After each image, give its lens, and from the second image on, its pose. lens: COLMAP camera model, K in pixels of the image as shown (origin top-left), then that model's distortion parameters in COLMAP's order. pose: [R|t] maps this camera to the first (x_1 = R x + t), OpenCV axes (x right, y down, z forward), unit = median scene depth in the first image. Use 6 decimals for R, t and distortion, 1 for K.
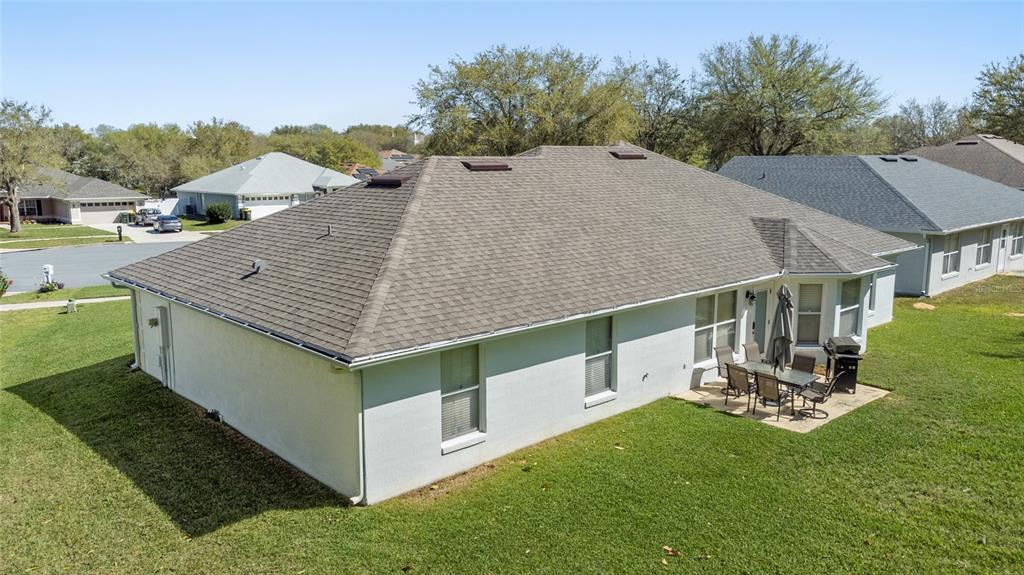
lens RADIAL K [[768.4, 0, 512.4], [0, 768.4, 286.4], [0, 0, 1]] dist [0.031181, 0.046788]
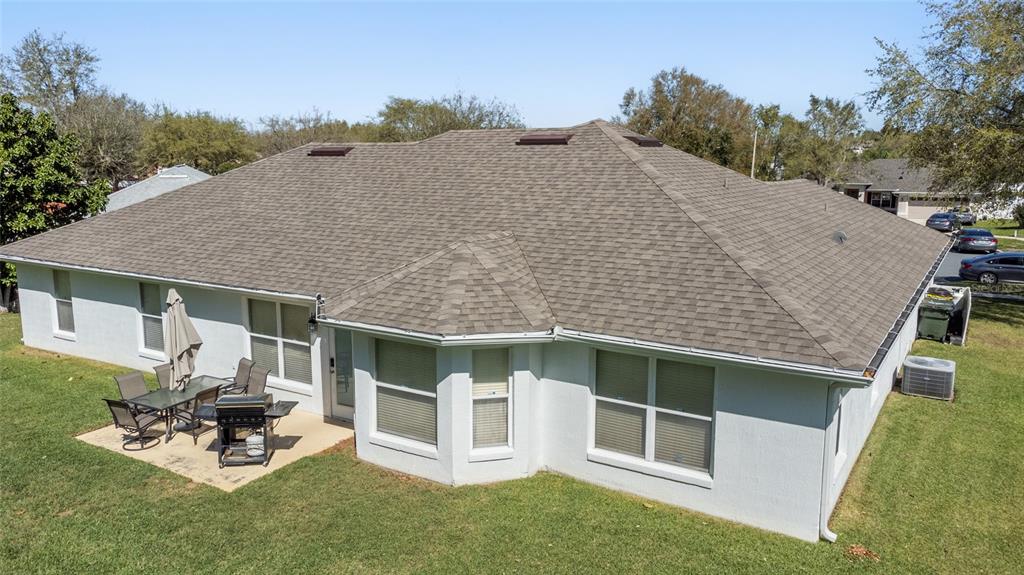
lens RADIAL K [[696.7, 0, 512.9], [0, 696.7, 287.0], [0, 0, 1]] dist [-0.007951, -0.000910]
pose [[0.322857, 0.176656, -0.929815, 0.750770], [-0.156119, 0.978909, 0.131775, -0.106640], [0.933483, 0.102617, 0.343627, 0.685444]]
